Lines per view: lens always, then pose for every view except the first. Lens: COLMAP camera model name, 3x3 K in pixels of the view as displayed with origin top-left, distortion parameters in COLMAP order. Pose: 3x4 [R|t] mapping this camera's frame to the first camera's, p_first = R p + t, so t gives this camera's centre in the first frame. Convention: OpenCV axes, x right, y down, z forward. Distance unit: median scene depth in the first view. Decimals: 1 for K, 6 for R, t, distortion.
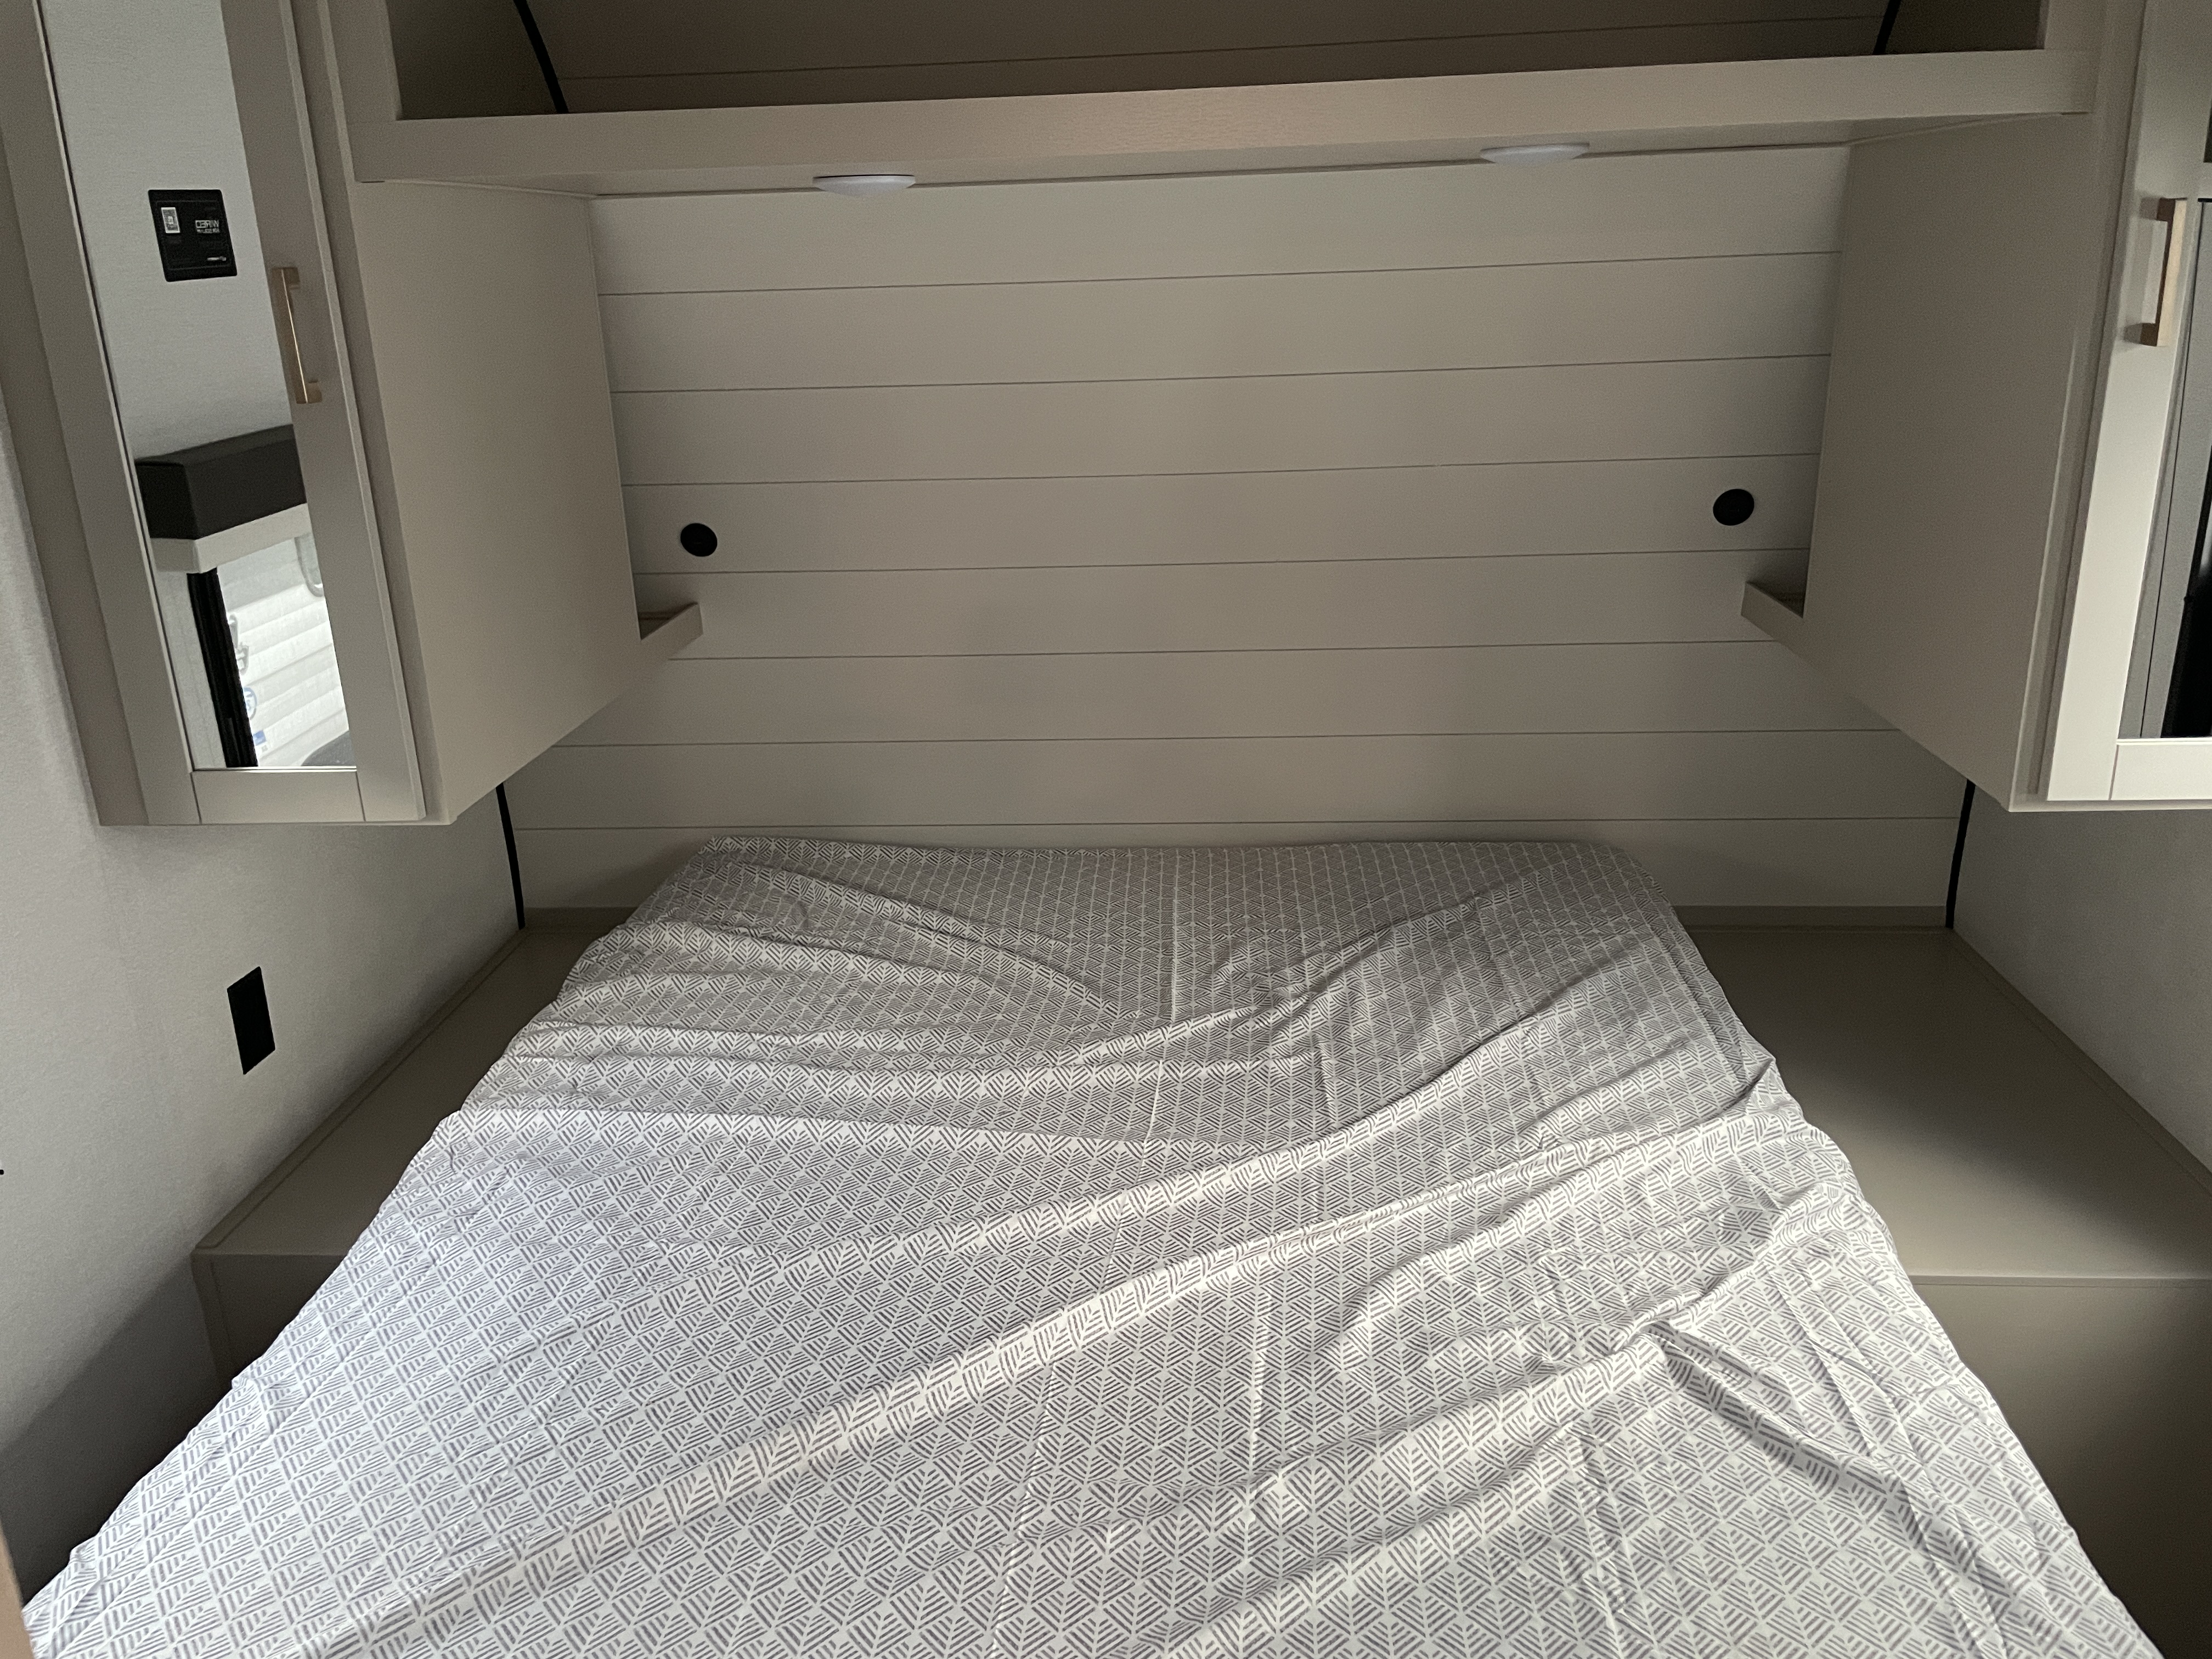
lens RADIAL K [[1674.8, 0, 1105.7], [0, 1674.8, 817.0], [0, 0, 1]] dist [0.089819, -0.124318]
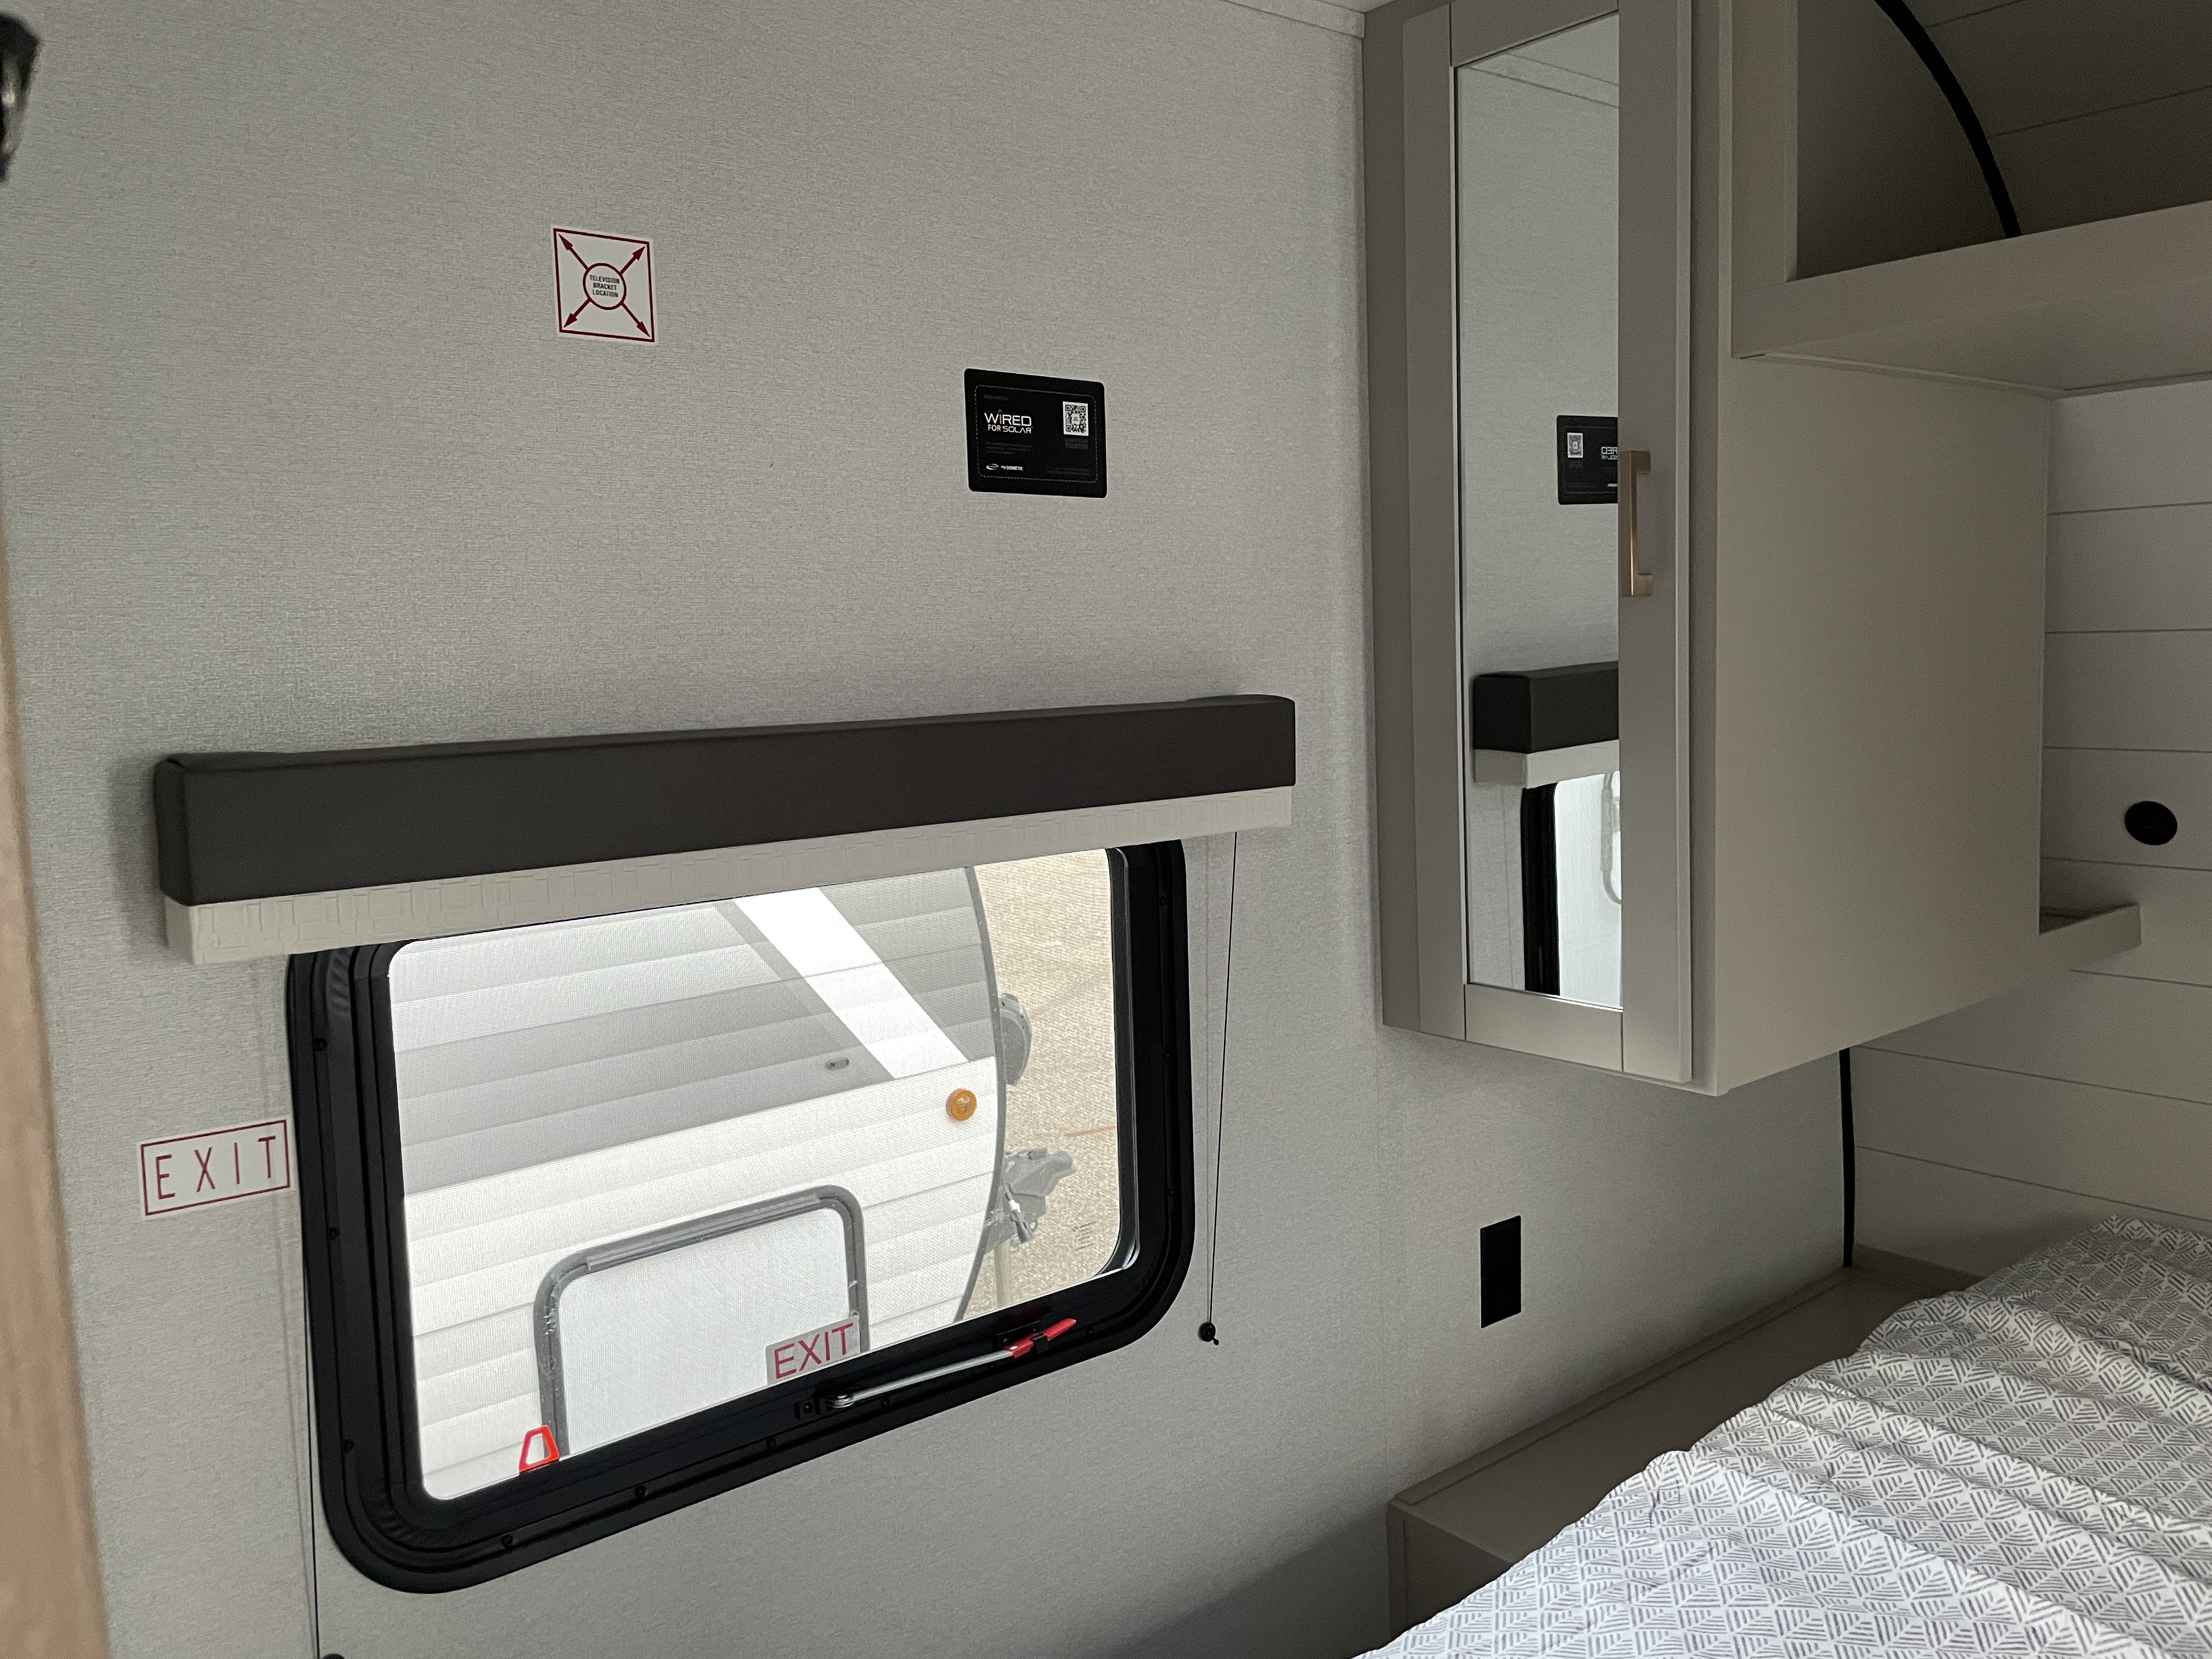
lens RADIAL K [[1674.8, 0, 1105.7], [0, 1674.8, 817.0], [0, 0, 1]] dist [0.089819, -0.124318]
pose [[0.674836, 0.080432, -0.733572, 0.008130], [-0.218679, 0.971192, -0.094685, 0.013359], [0.704824, 0.224314, 0.672984, 0.171407]]
